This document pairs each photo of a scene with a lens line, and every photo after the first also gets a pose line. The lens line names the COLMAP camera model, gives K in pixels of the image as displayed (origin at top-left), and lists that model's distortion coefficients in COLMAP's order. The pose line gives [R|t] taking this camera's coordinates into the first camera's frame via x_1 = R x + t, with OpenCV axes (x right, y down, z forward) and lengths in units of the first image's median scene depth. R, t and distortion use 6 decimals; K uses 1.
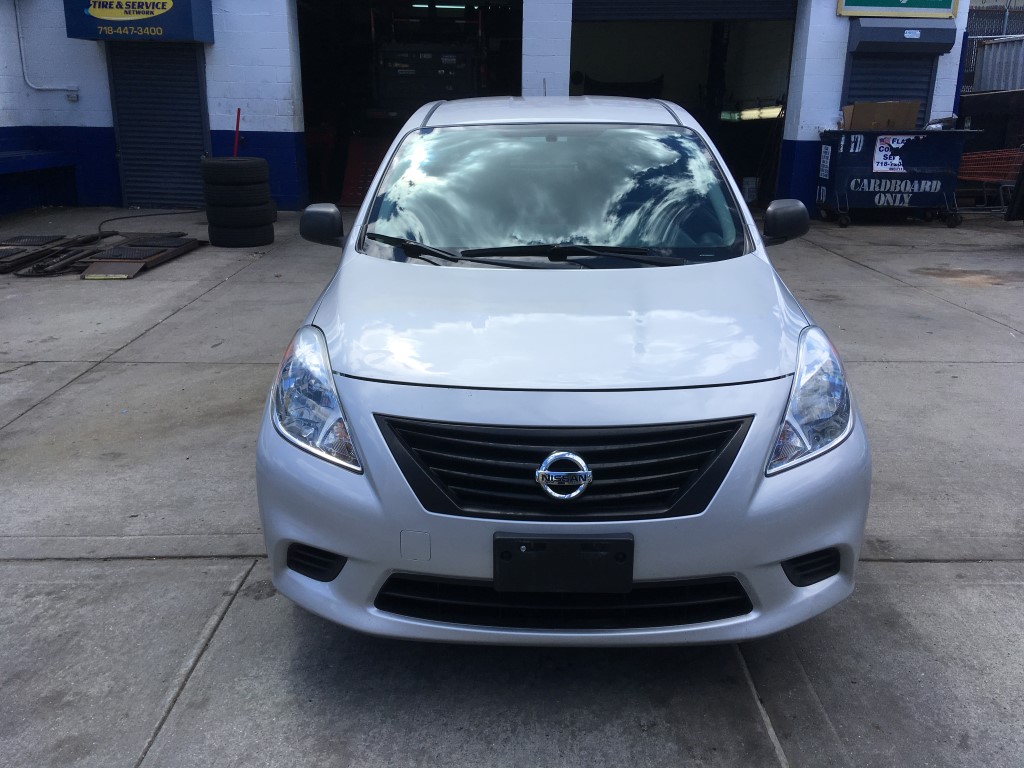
lens RADIAL K [[862.0, 0, 507.2], [0, 862.0, 380.7], [0, 0, 1]] dist [0.124172, -0.188624]
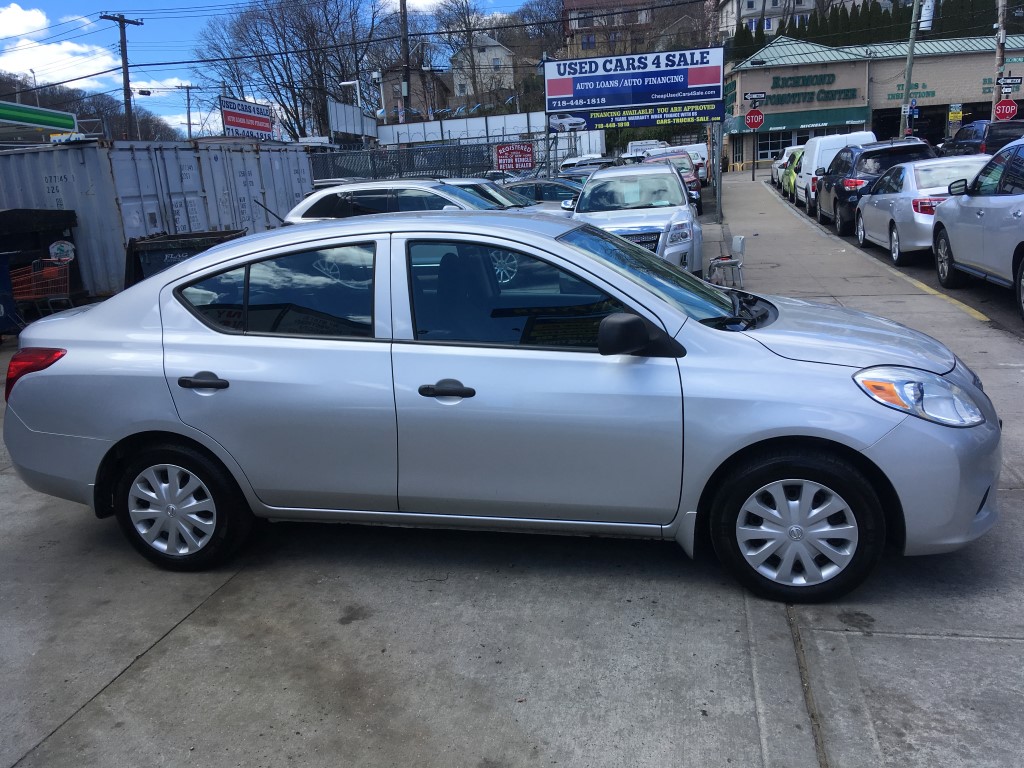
lens RADIAL K [[862.0, 0, 507.2], [0, 862.0, 380.7], [0, 0, 1]] dist [0.124172, -0.188624]
pose [[0.199977, -0.225383, 0.953526, -1.610857], [0.351787, 0.924810, 0.144818, -0.432005], [-0.914470, 0.306478, 0.264227, 1.182030]]
